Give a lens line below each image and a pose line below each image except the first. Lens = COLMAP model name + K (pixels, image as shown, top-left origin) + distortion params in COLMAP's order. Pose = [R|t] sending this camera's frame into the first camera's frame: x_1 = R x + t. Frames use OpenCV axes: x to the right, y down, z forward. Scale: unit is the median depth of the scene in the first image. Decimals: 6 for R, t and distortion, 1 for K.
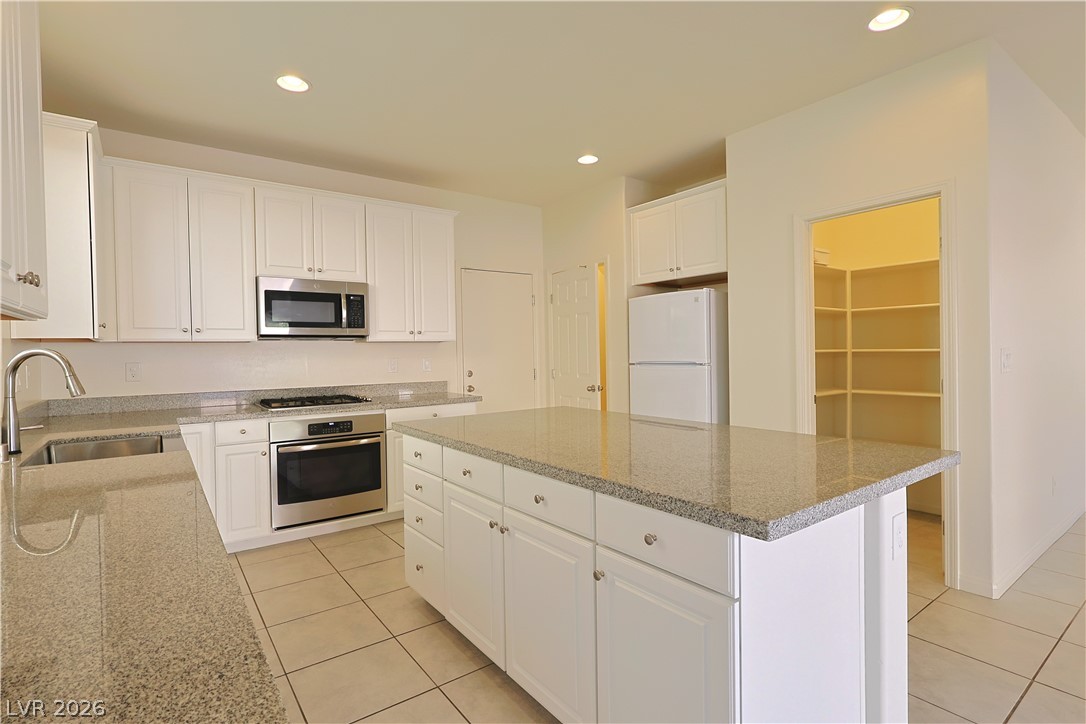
lens RADIAL K [[529.5, 0, 543.0], [0, 529.5, 362.0], [0, 0, 1]] dist [-0.004705, -0.000425]
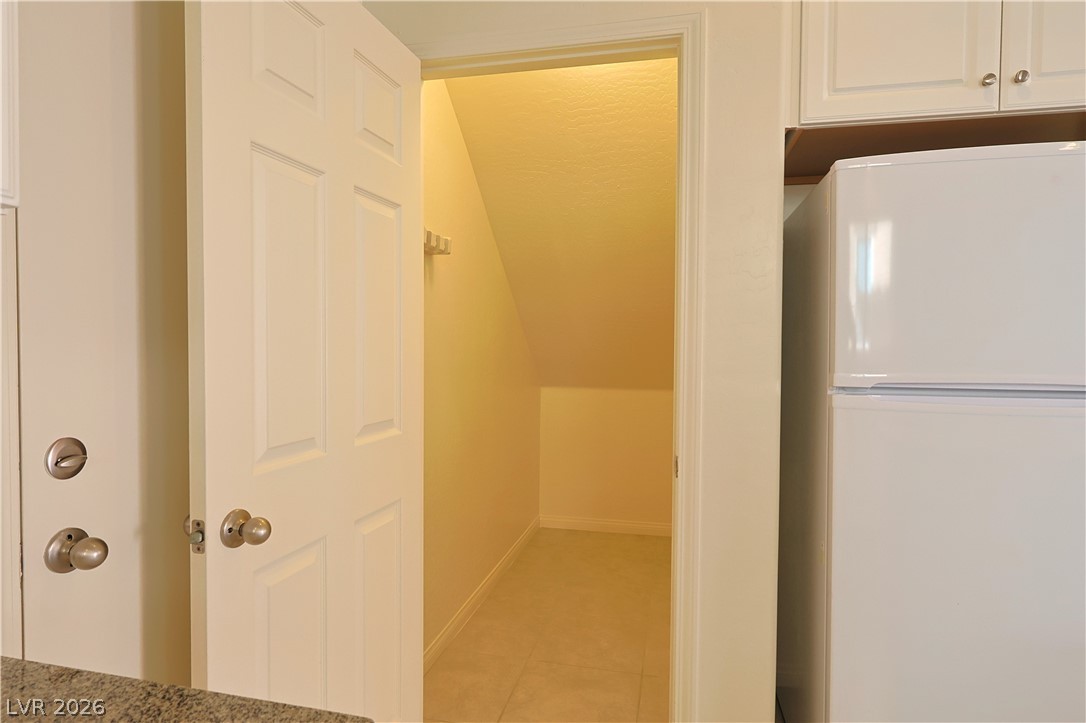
lens RADIAL K [[554.8, 0, 543.0], [0, 554.8, 361.5], [0, 0, 1]] dist [-0.013981, -0.000254]
pose [[0.786242, 0.004626, 0.617901, -0.160012], [-0.007354, 0.999971, 0.001871, -0.011902], [-0.617875, -0.006016, 0.786254, 0.970921]]
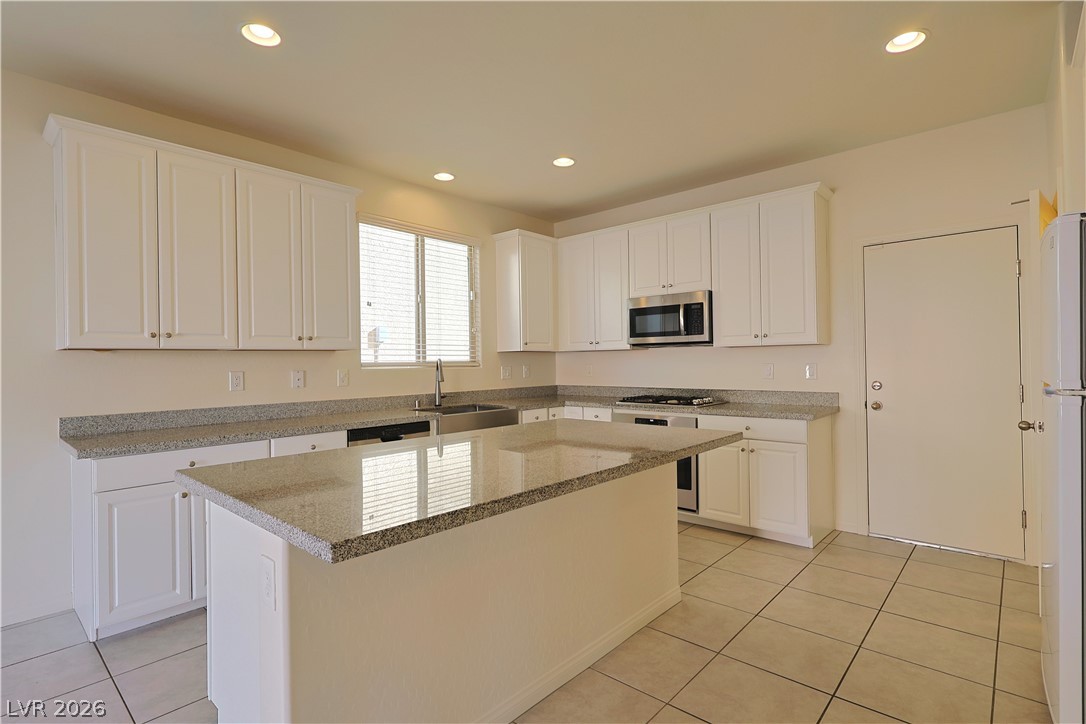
lens RADIAL K [[529.5, 0, 543.0], [0, 529.5, 362.0], [0, 0, 1]] dist [-0.004705, -0.000425]
pose [[0.200730, 0.012228, -0.979570, 0.621260], [-0.007750, 0.999911, 0.010894, -0.018930], [0.979616, 0.005405, 0.200807, 0.490164]]
